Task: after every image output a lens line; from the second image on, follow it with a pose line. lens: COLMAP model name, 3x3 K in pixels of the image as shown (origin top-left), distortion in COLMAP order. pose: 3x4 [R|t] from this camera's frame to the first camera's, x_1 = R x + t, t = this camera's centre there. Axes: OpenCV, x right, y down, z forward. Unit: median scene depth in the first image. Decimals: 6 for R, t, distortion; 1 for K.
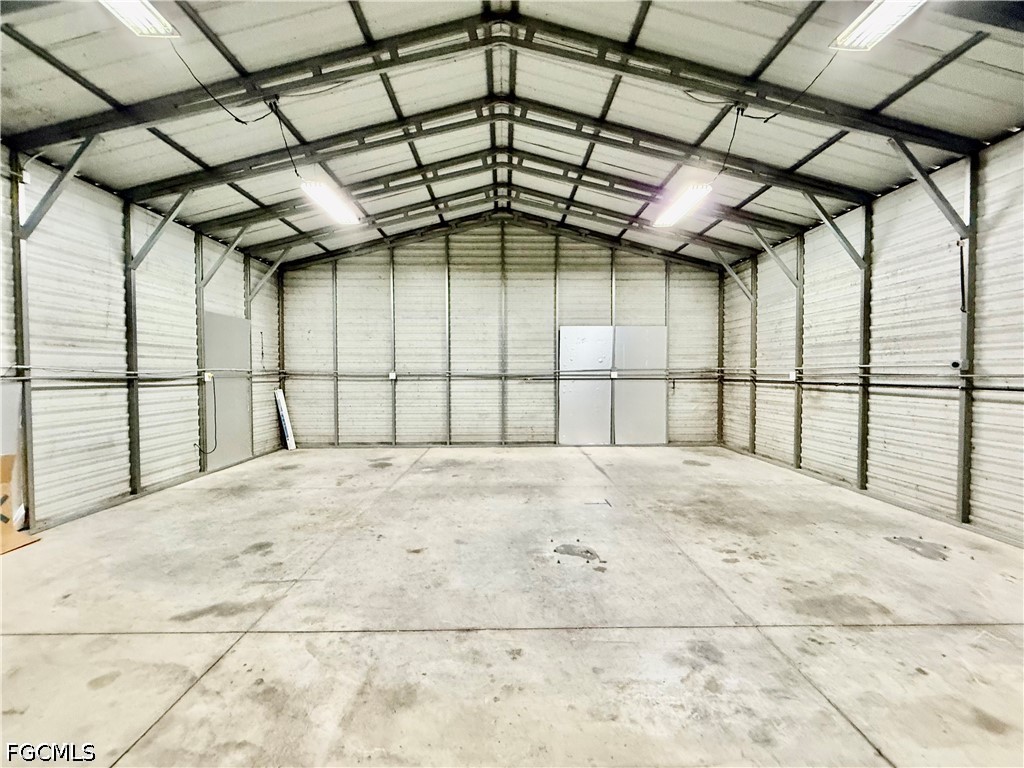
lens RADIAL K [[409.1, 0, 508.4], [0, 409.1, 381.5], [0, 0, 1]] dist [-0.001633, 0.000090]
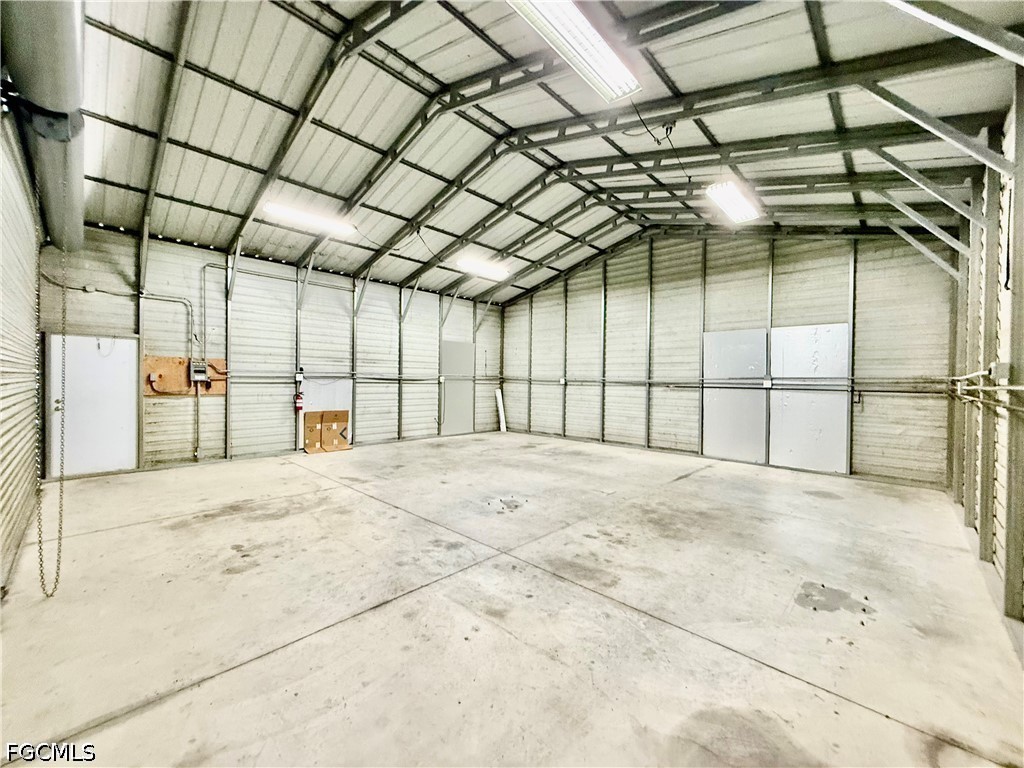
lens RADIAL K [[409.1, 0, 509.8], [0, 409.1, 382.8], [0, 0, 1]] dist [-0.001633, 0.000090]
pose [[0.714941, 0.018652, -0.698936, 0.472697], [-0.030548, 0.999523, -0.004575, 0.001694], [0.698517, 0.024622, 0.715170, -0.009958]]
